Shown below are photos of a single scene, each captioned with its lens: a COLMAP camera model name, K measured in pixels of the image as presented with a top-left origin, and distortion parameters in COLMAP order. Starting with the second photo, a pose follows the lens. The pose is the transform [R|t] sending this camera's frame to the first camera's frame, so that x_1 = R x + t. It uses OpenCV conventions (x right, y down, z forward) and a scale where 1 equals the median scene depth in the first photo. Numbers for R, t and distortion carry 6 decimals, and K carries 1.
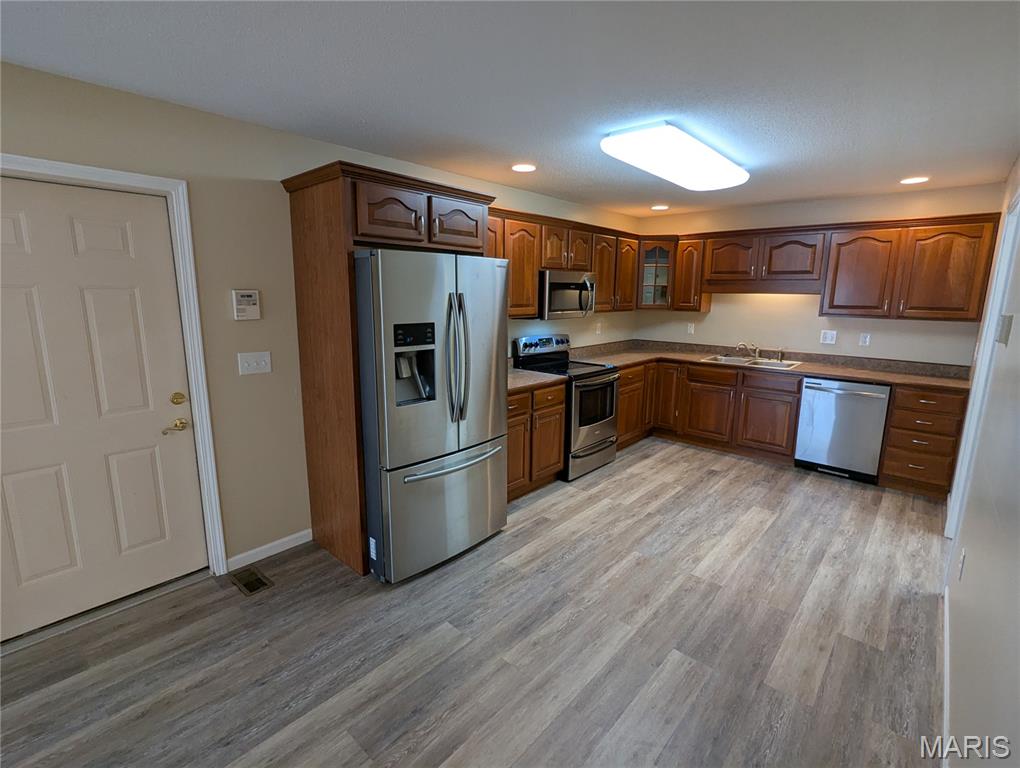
lens RADIAL K [[487.3, 0, 512.2], [0, 487.3, 382.7], [0, 0, 1]] dist [0.002909, 0.000964]
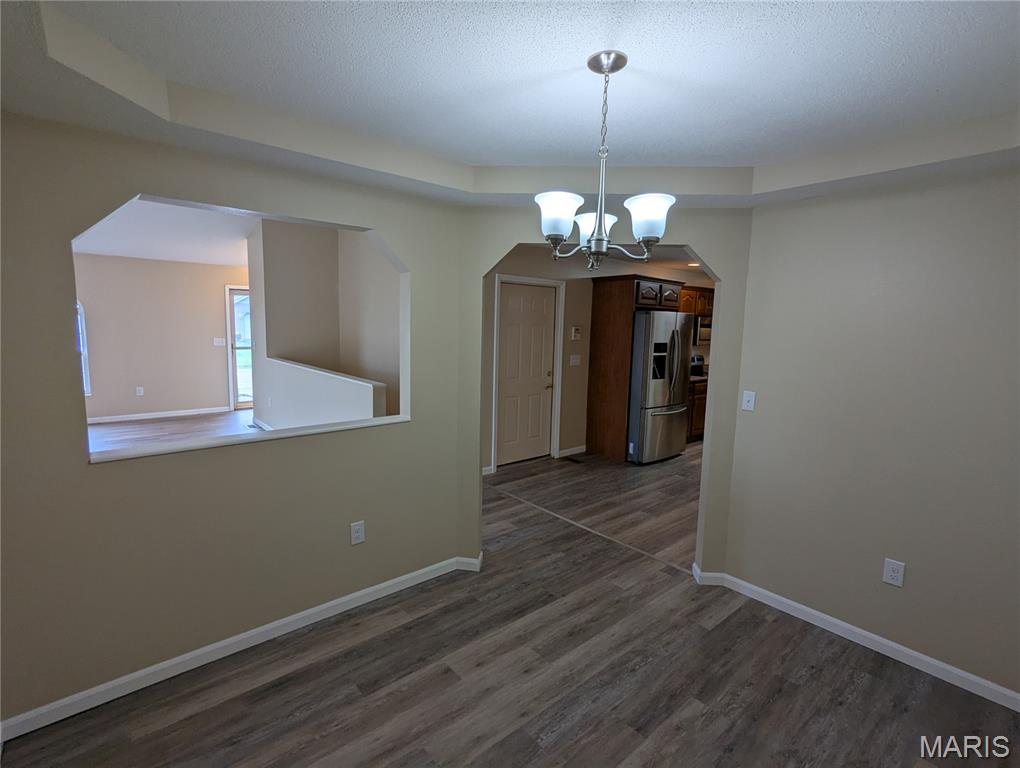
lens RADIAL K [[487.3, 0, 500.7], [0, 487.3, 377.6], [0, 0, 1]] dist [0.002909, 0.000964]
pose [[0.988477, 0.026669, -0.149003, -0.392415], [-0.038745, 0.996142, -0.078740, 0.162944], [0.146328, 0.083606, 0.985697, -0.870777]]
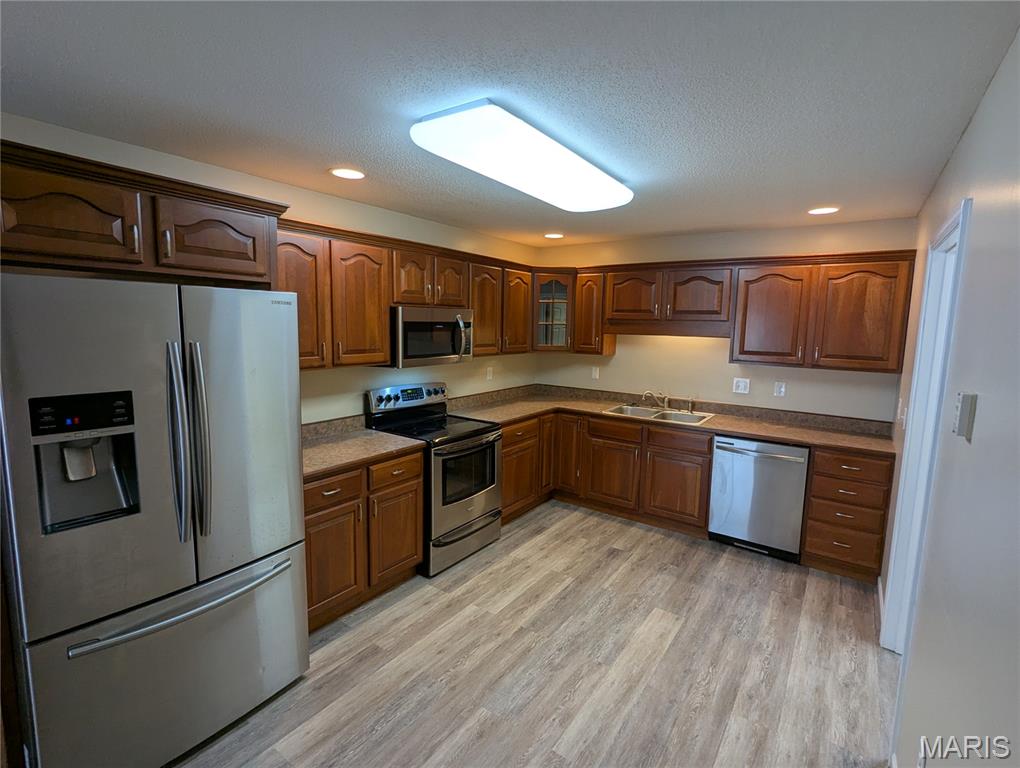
lens RADIAL K [[487.3, 0, 513.1], [0, 487.3, 382.8], [0, 0, 1]] dist [0.002909, 0.000964]
pose [[0.993514, -0.003120, 0.113670, 0.175704], [0.009971, 0.998164, -0.059748, -0.062439], [-0.113275, 0.060494, 0.991720, 0.220178]]
